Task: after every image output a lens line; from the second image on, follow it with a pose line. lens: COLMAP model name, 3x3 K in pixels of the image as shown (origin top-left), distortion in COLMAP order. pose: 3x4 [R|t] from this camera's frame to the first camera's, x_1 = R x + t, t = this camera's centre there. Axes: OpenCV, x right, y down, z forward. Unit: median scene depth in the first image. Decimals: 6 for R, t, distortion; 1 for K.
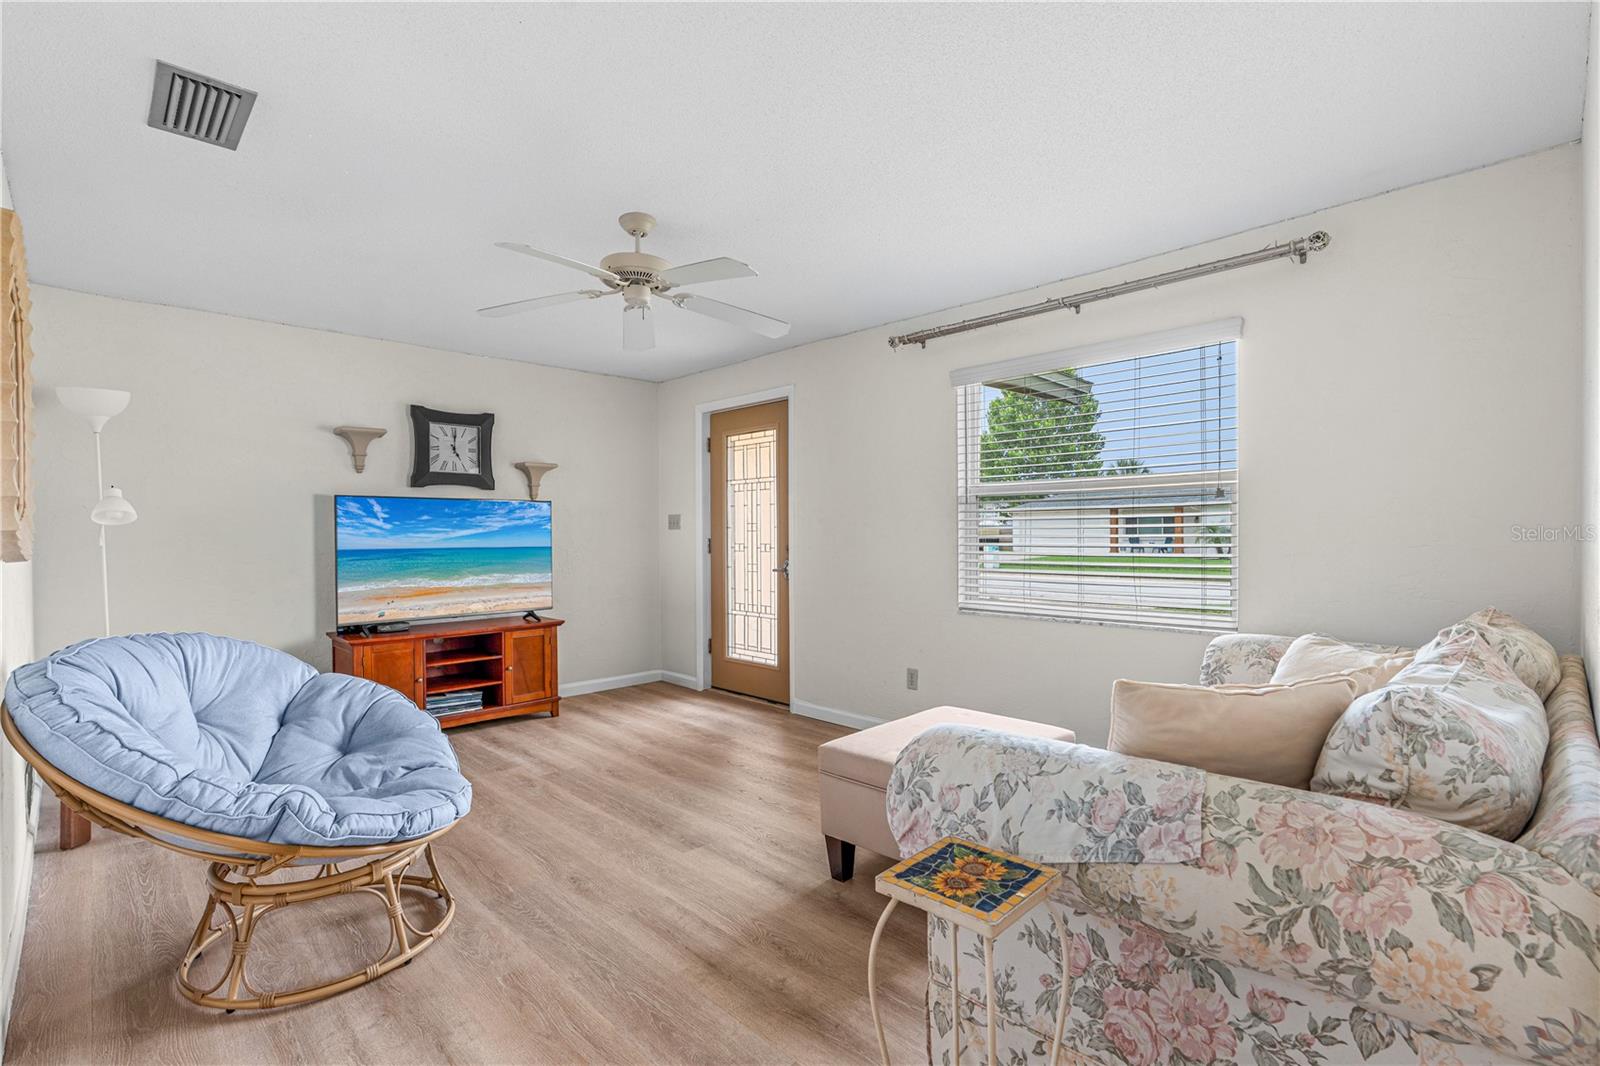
lens RADIAL K [[724.0, 0, 793.2], [0, 724.0, 502.0], [0, 0, 1]] dist [-0.004582, 0.000027]
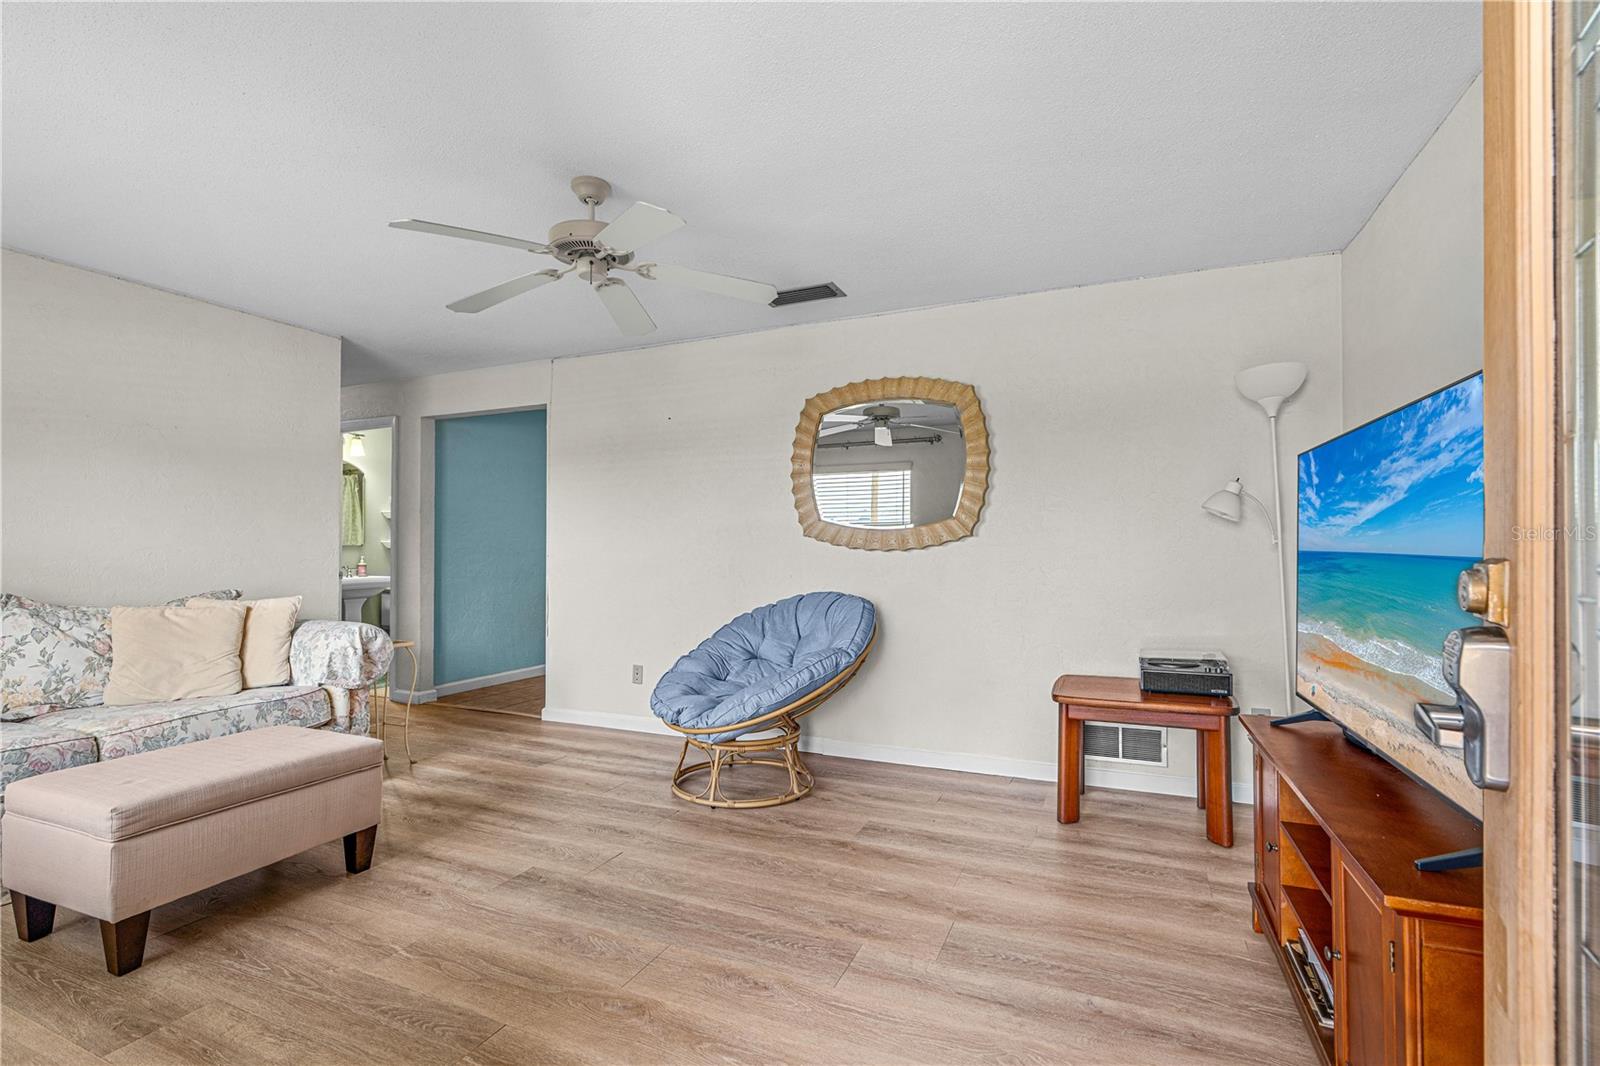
lens RADIAL K [[732.8, 0, 810.4], [0, 732.8, 530.2], [0, 0, 1]] dist [-0.000974, 0.000878]
pose [[-0.923272, 0.001789, -0.384143, -0.097861], [0.028792, 0.997499, -0.064554, 0.092438], [0.383067, -0.070661, -0.921014, 1.723476]]
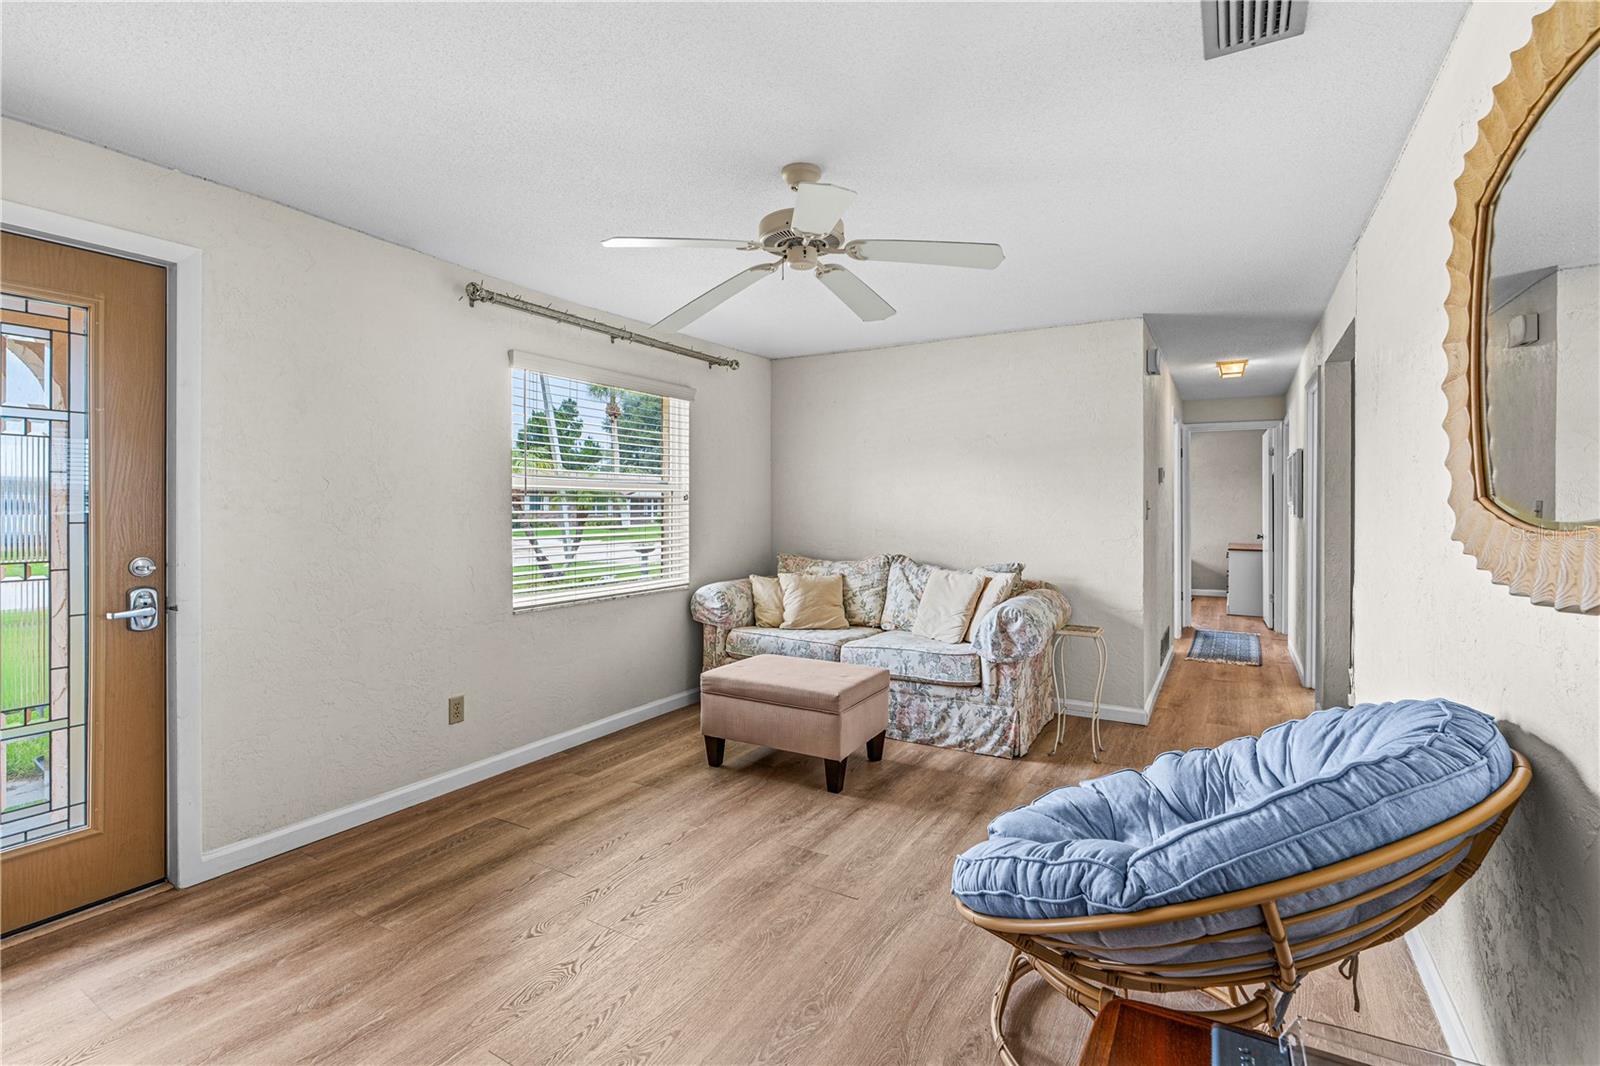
lens RADIAL K [[724.0, 0, 793.2], [0, 724.0, 502.0], [0, 0, 1]] dist [-0.004582, 0.000027]
pose [[-0.259024, 0.017308, 0.965716, -0.915560], [-0.041065, 0.998738, -0.028914, 0.027743], [-0.964997, -0.047147, -0.257987, 1.100467]]
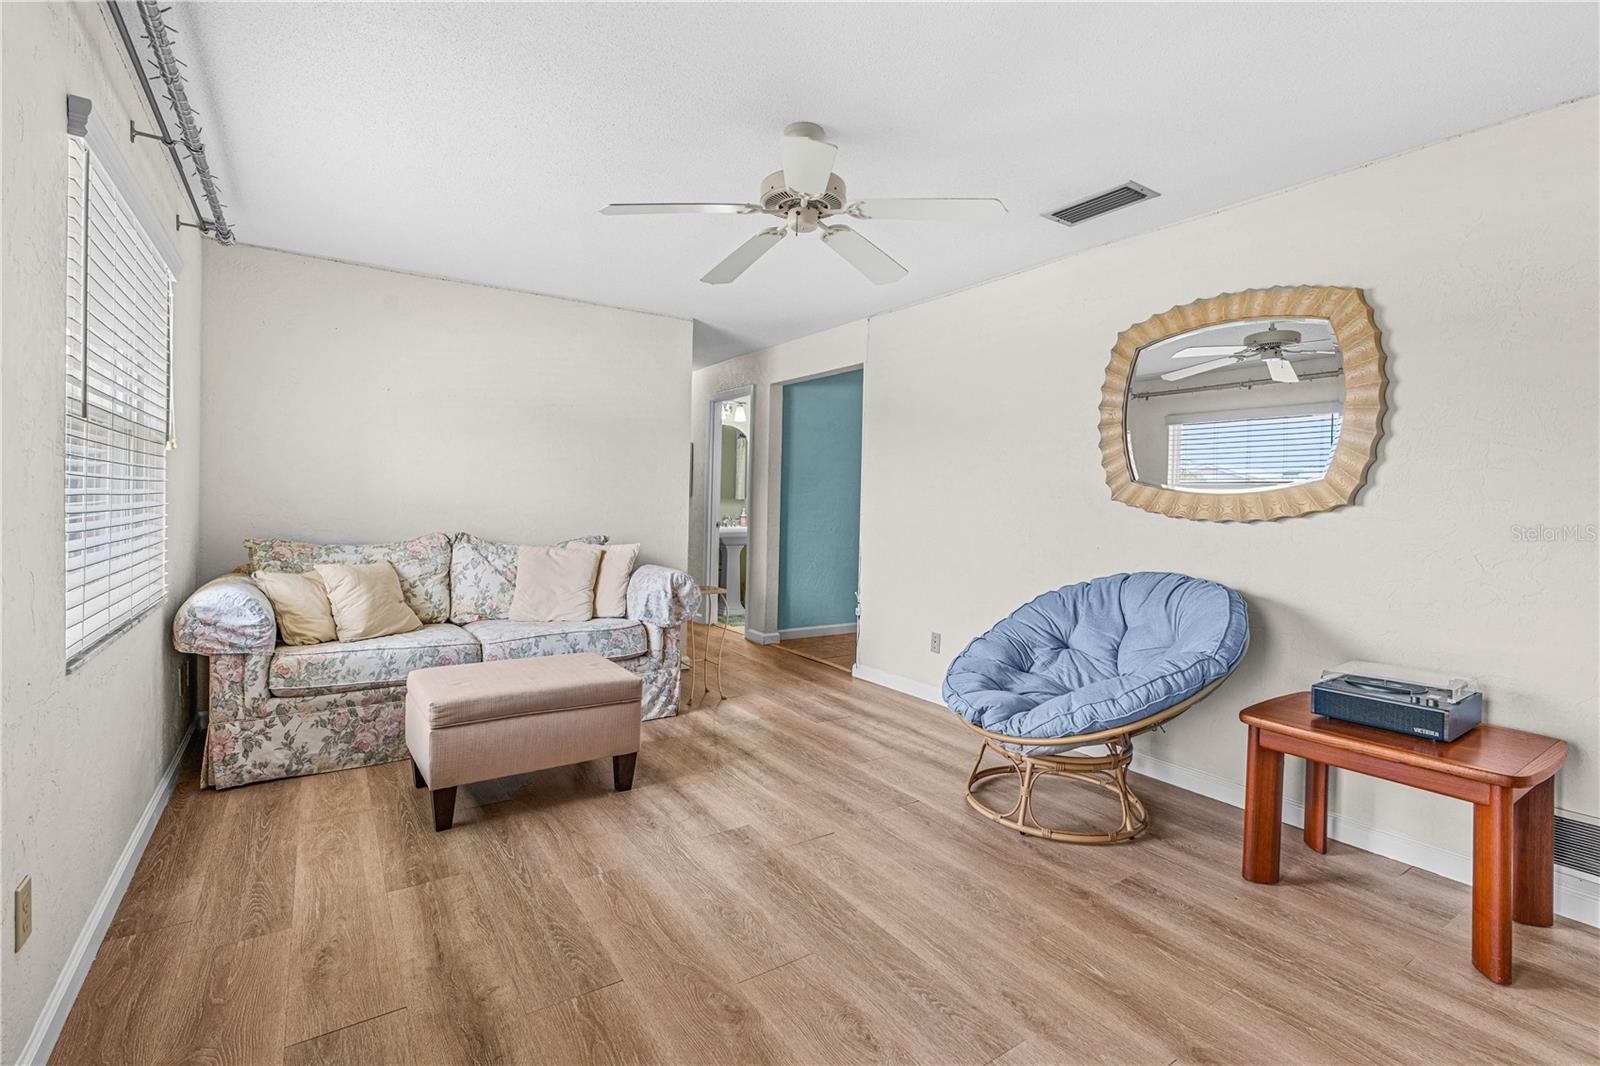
lens RADIAL K [[740.4, 0, 802.7], [0, 740.4, 496.1], [0, 0, 1]] dist [-0.001946, 0.000875]
pose [[-0.985051, -0.009323, 0.172008, -0.325206], [-0.018762, 0.998401, -0.053329, 0.078465], [-0.171236, -0.055759, -0.983651, 1.657845]]
